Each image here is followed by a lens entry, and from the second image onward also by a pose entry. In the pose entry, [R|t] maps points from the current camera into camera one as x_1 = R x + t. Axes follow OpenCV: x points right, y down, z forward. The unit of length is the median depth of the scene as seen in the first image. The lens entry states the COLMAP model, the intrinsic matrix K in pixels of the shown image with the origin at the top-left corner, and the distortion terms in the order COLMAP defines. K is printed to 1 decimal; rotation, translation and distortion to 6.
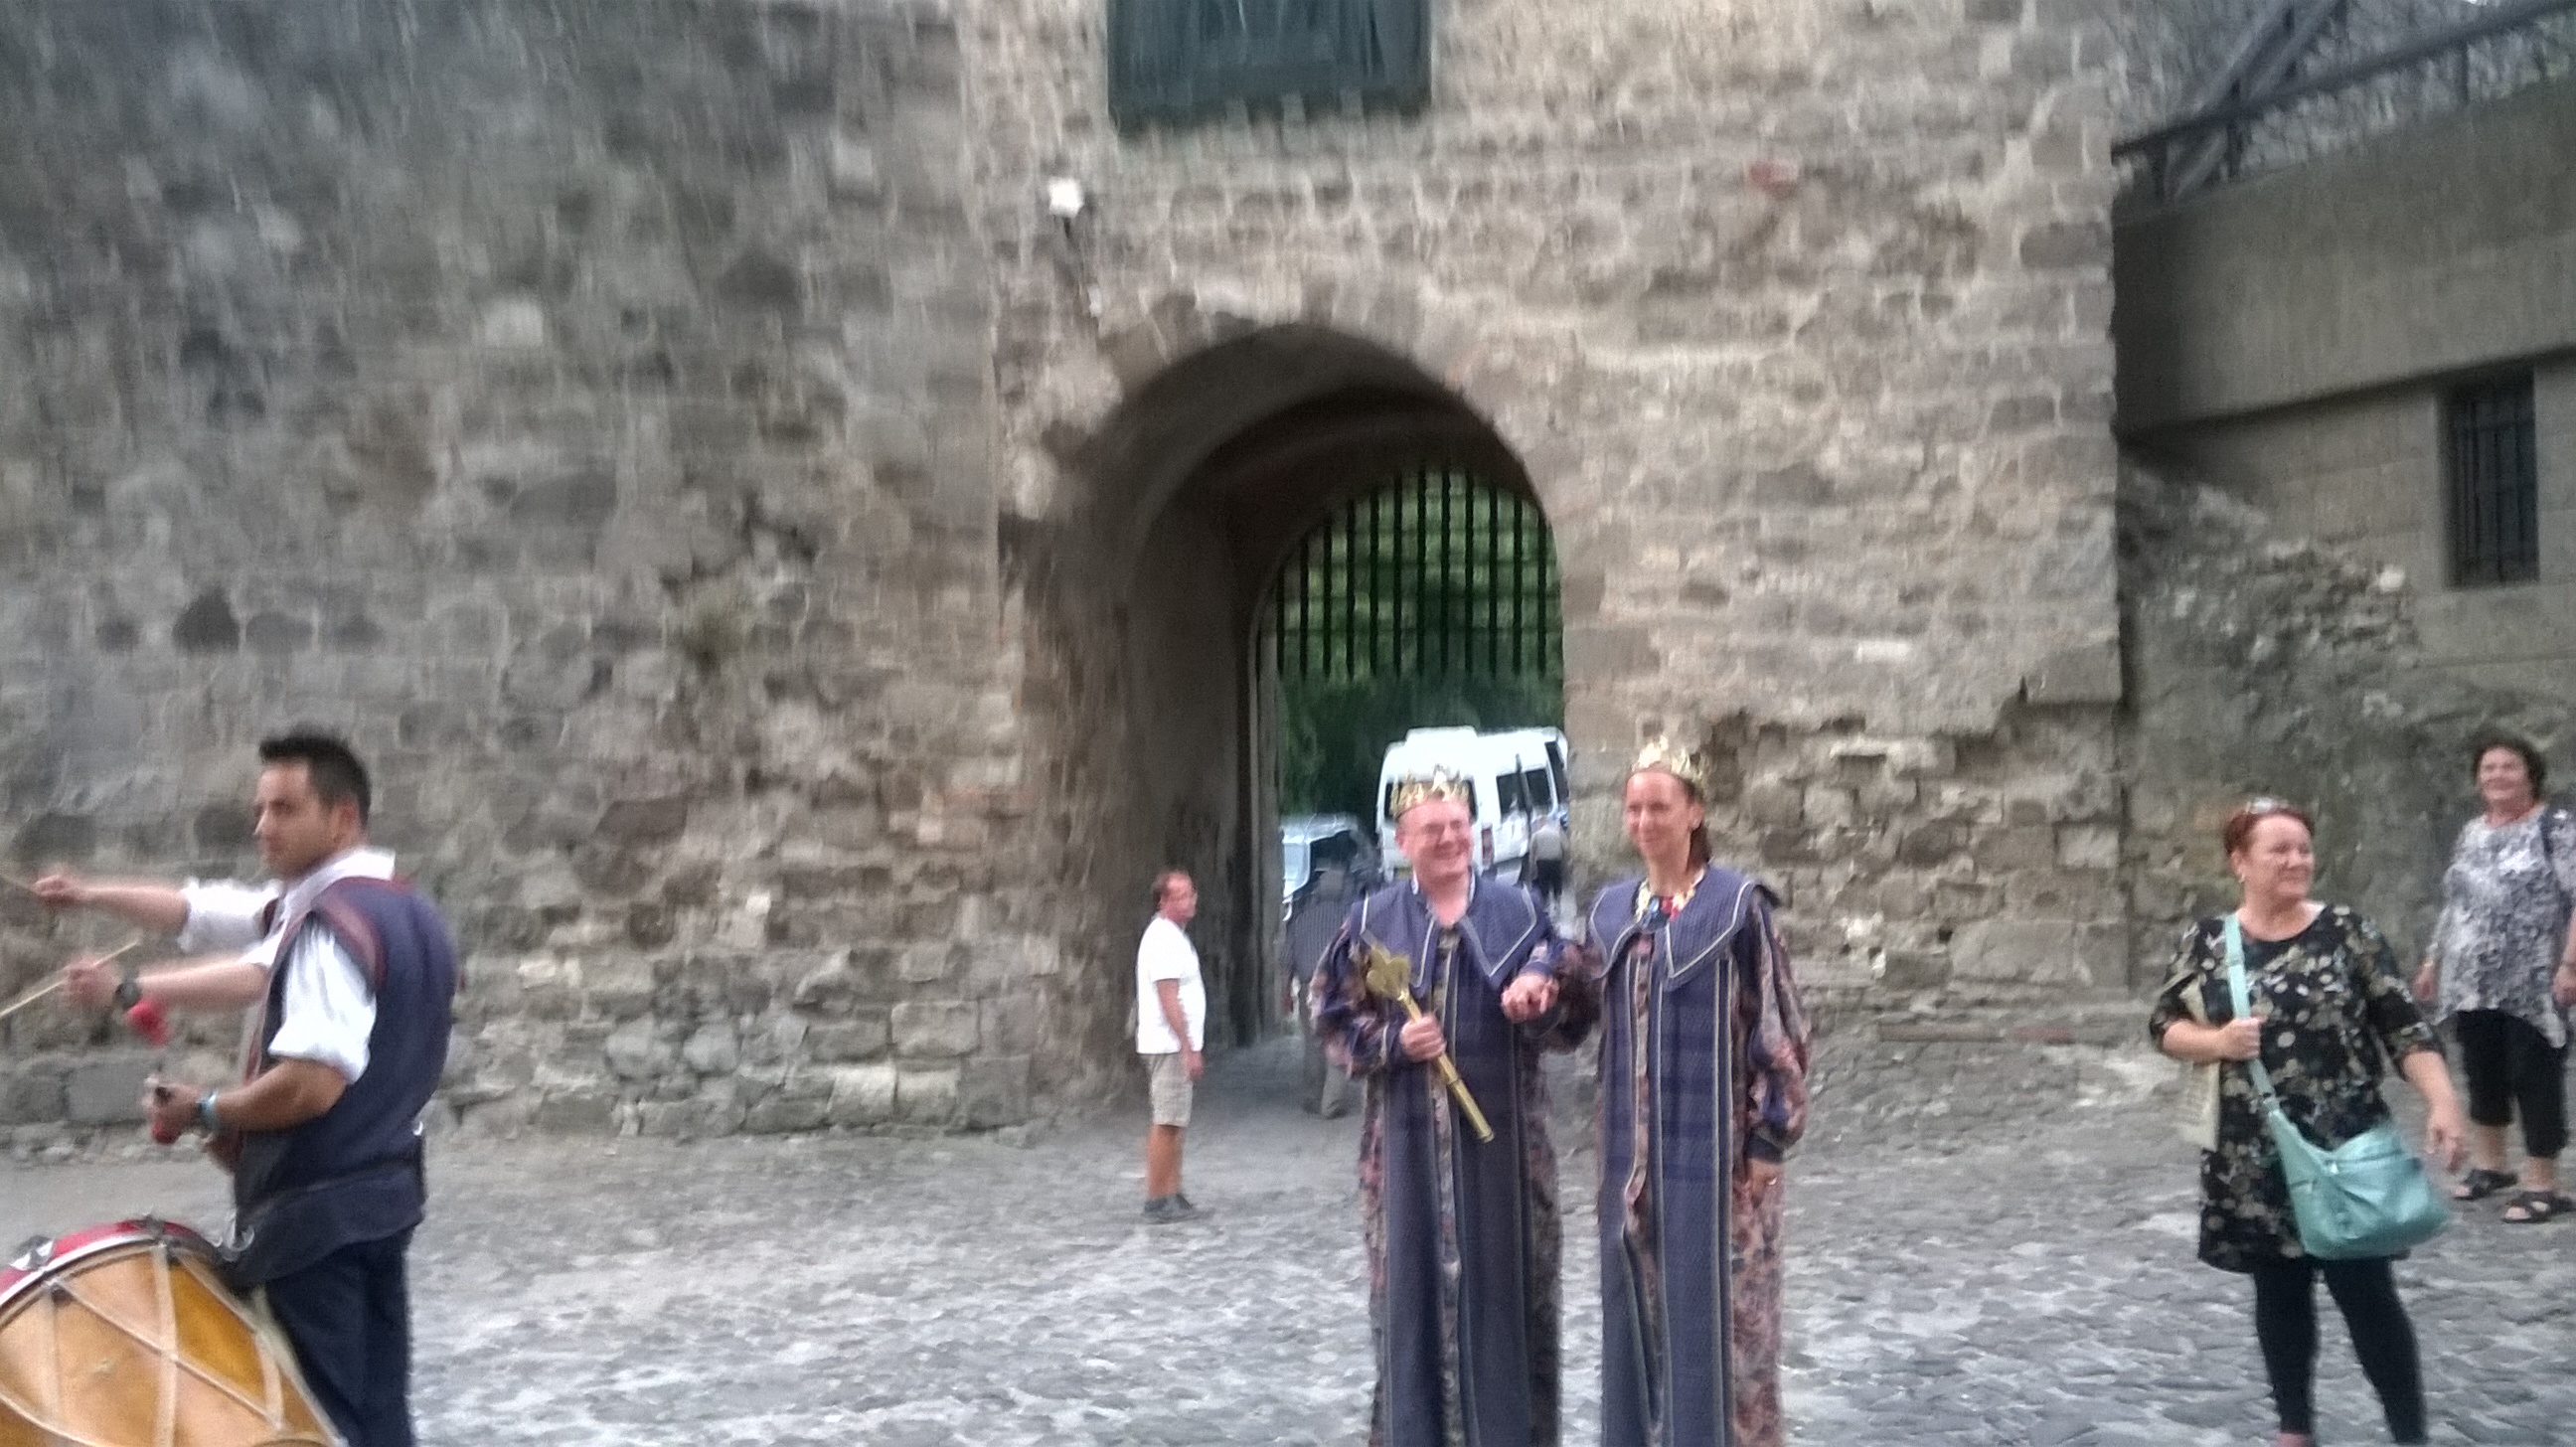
lens RADIAL K [[2986.9, 0, 1288.0], [0, 2986.9, 723.5], [0, 0, 1]] dist [0.114956, -0.243742]
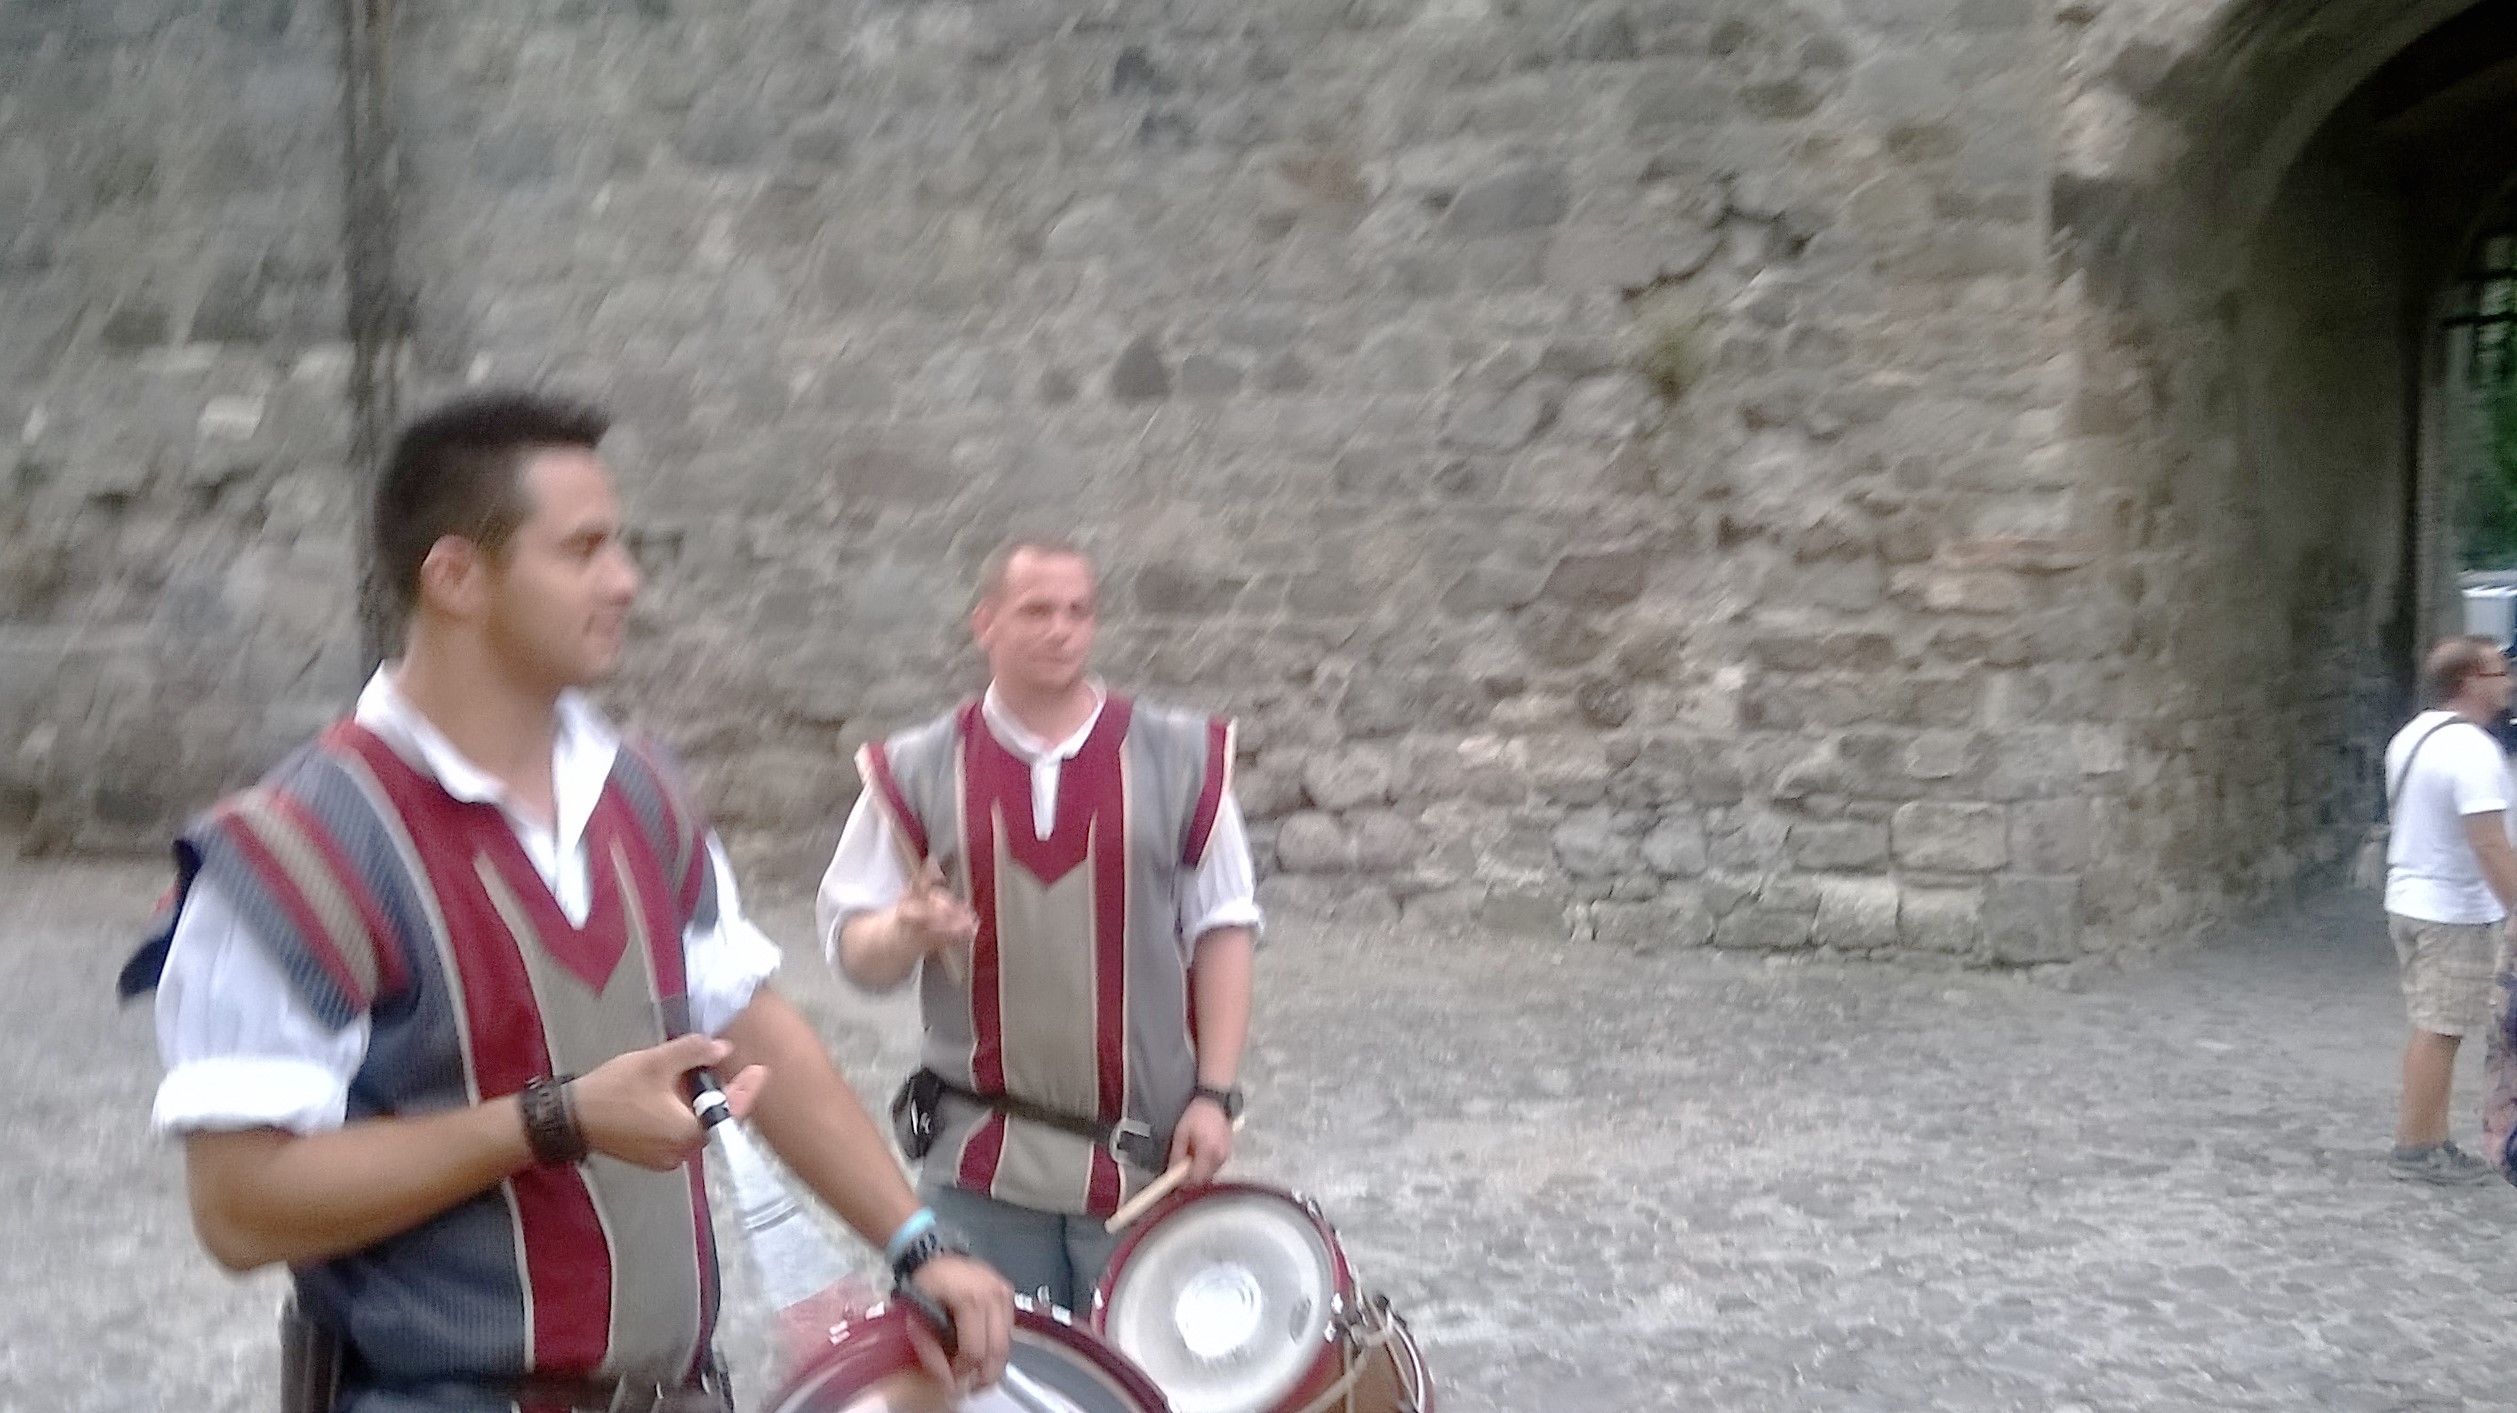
lens RADIAL K [[2161.5, 0, 1256.3], [0, 2161.5, 714.0], [0, 0, 1]] dist [0.095096, -0.192199]
pose [[0.862571, 0.031615, -0.504948, 0.015819], [0.025540, 0.994052, 0.105867, 0.001952], [0.505292, -0.104214, 0.856633, 0.407123]]
